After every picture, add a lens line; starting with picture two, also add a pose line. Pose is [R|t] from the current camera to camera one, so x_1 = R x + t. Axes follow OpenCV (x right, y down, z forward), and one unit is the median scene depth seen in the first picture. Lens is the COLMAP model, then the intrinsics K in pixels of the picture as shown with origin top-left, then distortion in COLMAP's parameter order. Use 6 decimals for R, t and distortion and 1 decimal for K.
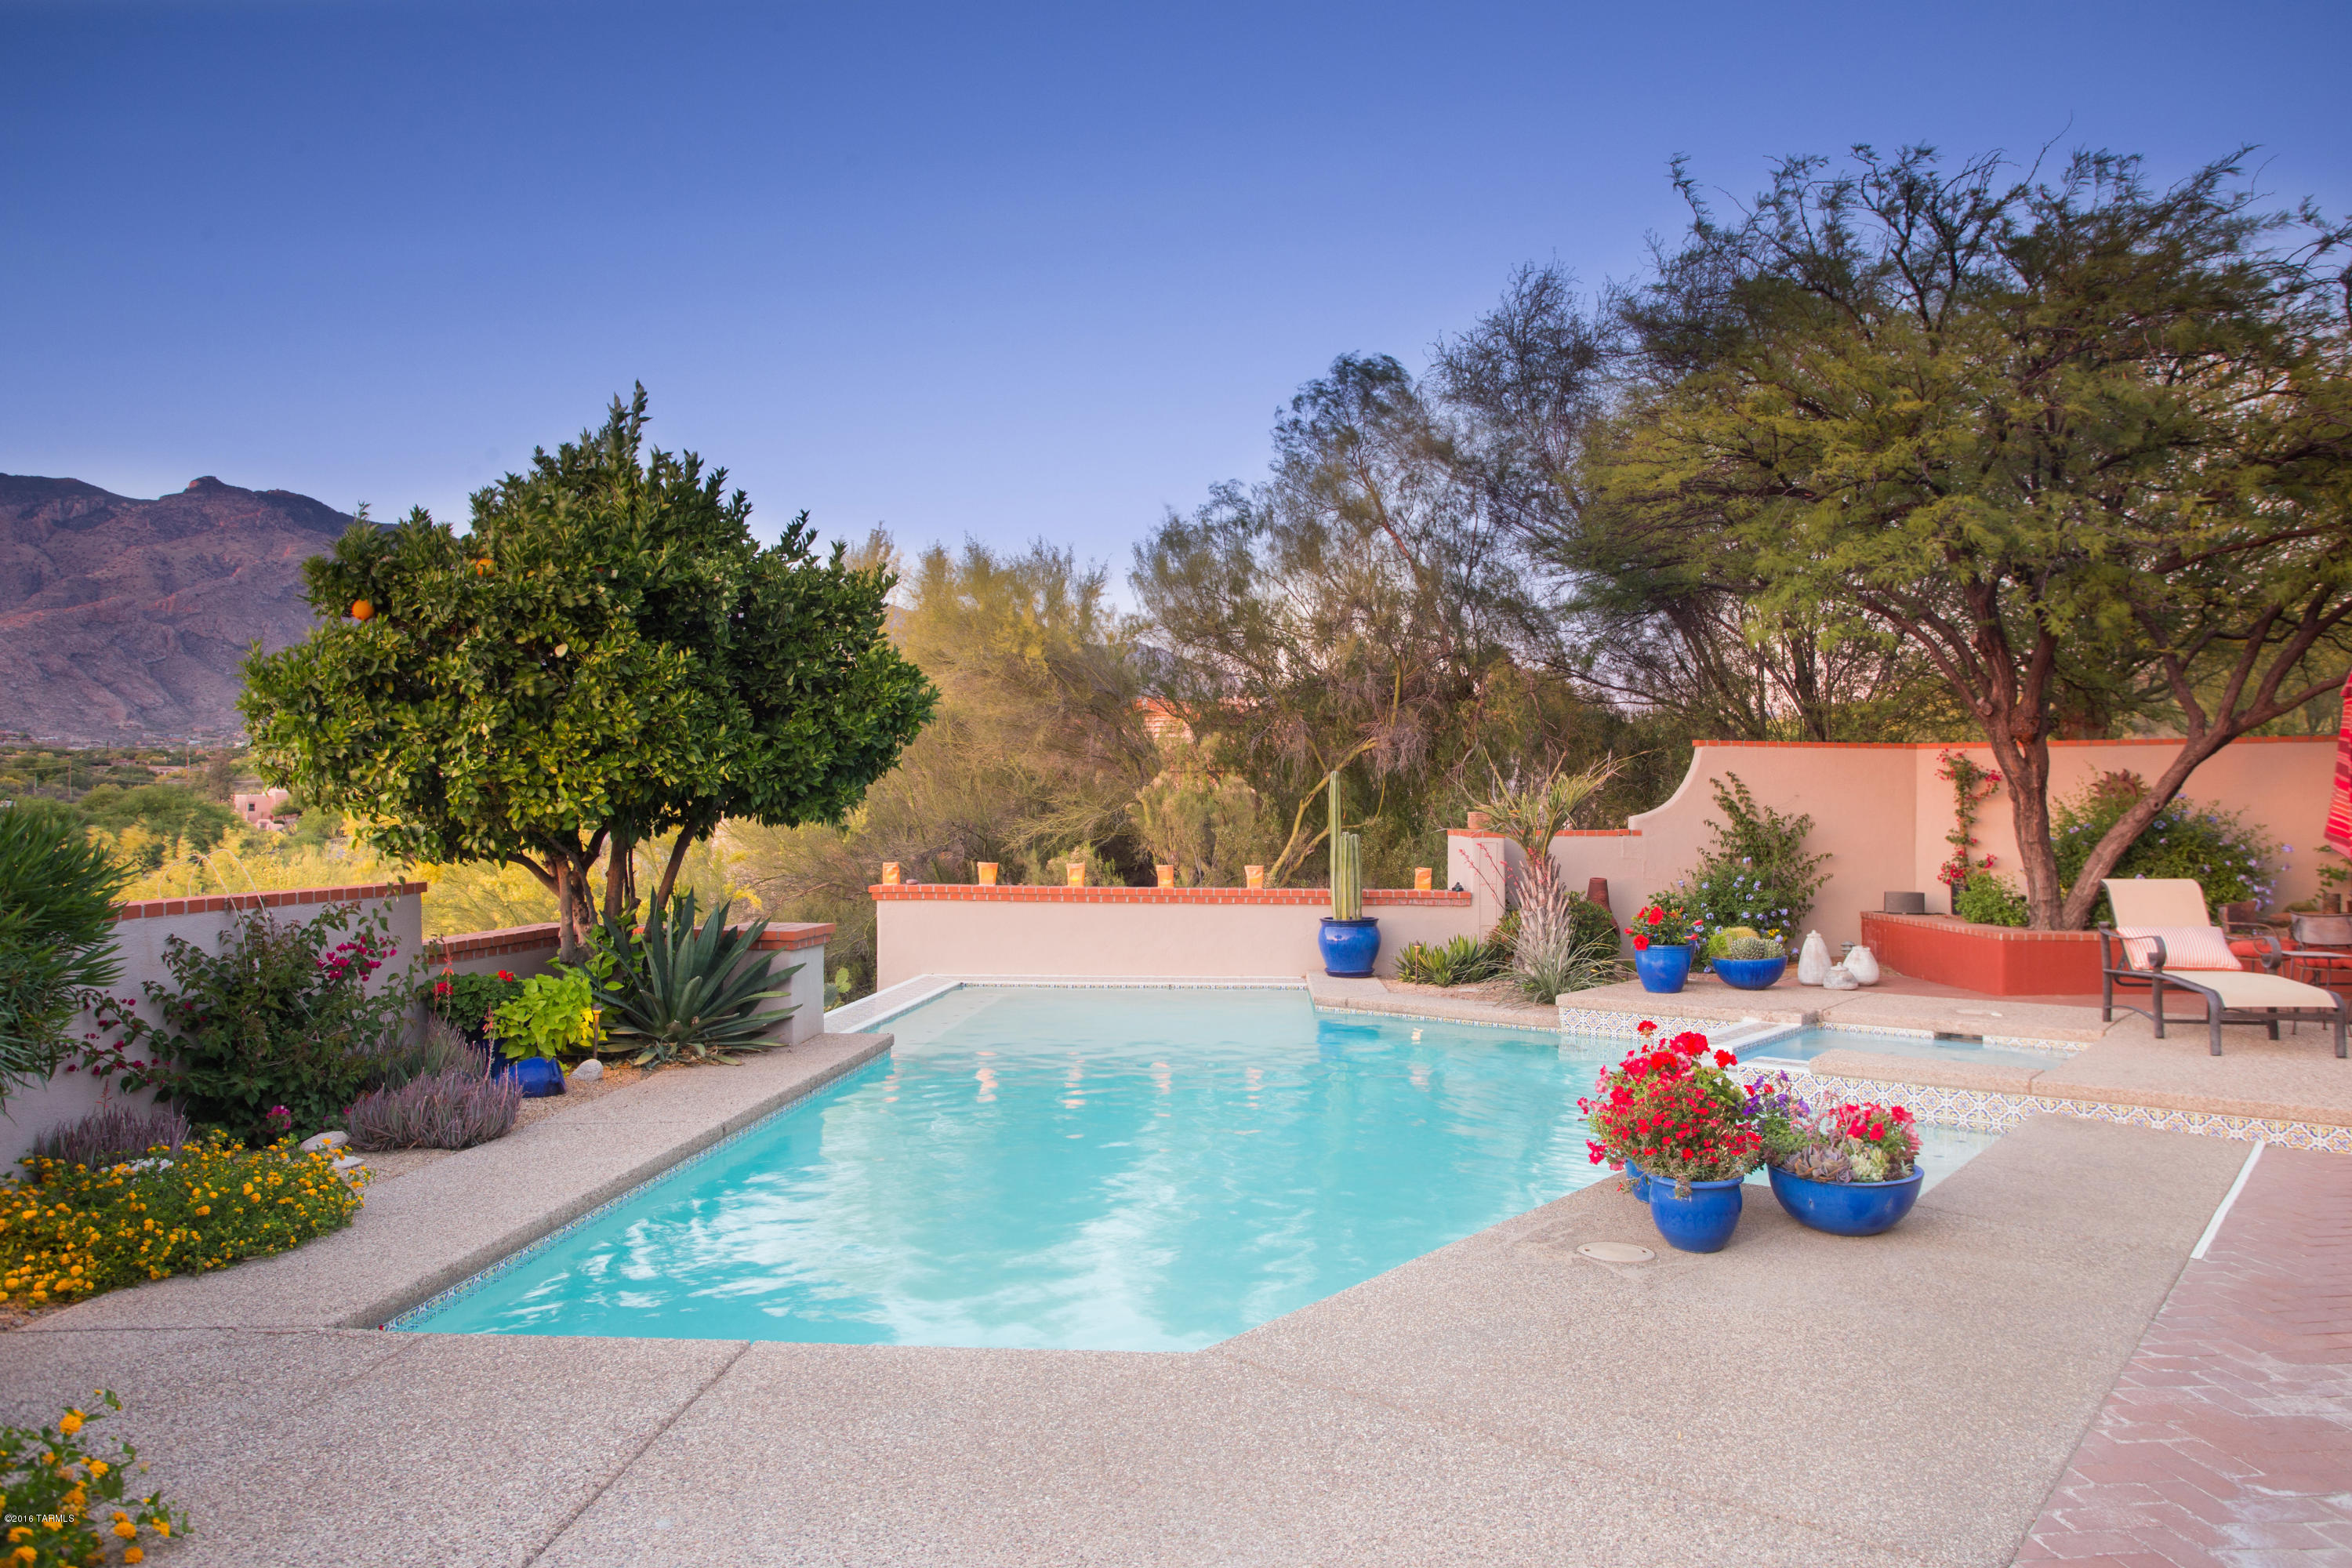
lens RADIAL K [[1481.0, 0, 1224.8], [0, 1481.0, 795.9], [0, 0, 1]] dist [-0.049391, 0.021533]
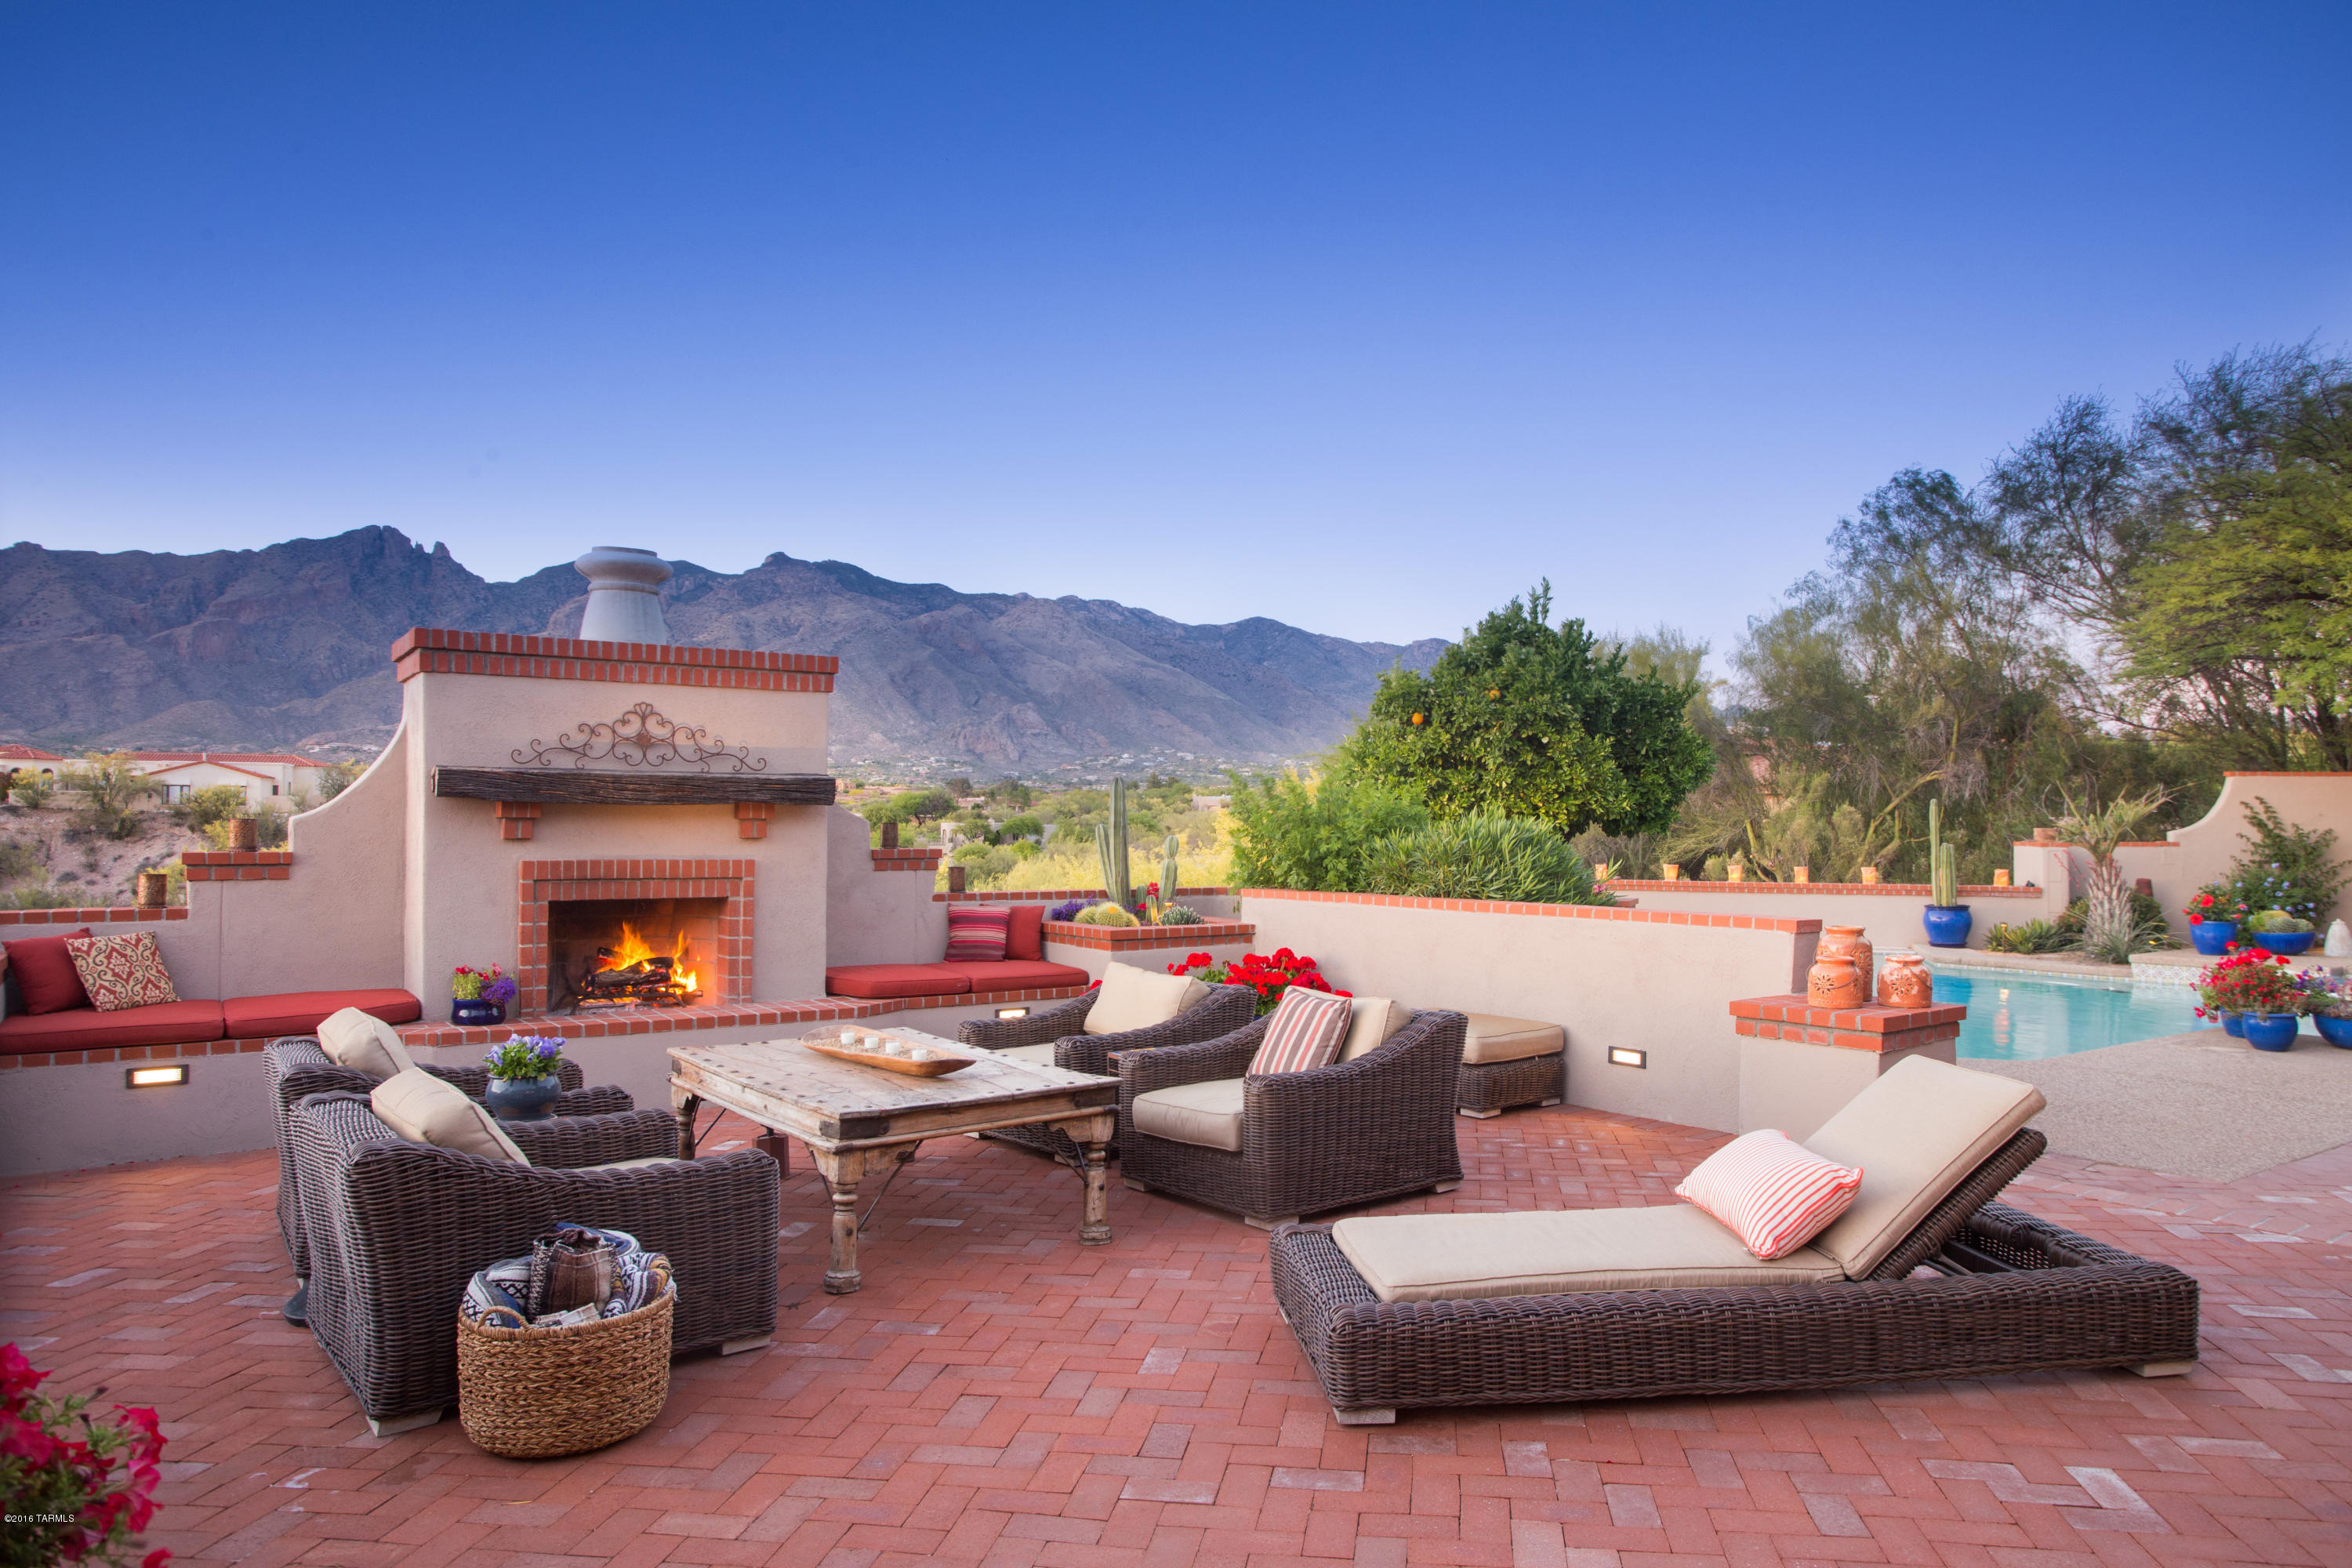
lens RADIAL K [[1533.6, 0, 1168.9], [0, 1533.6, 803.2], [0, 0, 1]] dist [-0.042951, 0.033105]
pose [[0.962296, -0.007021, -0.271913, -0.210891], [0.004798, 0.999949, -0.008839, -0.003436], [0.271962, 0.007201, 0.962281, -0.522204]]
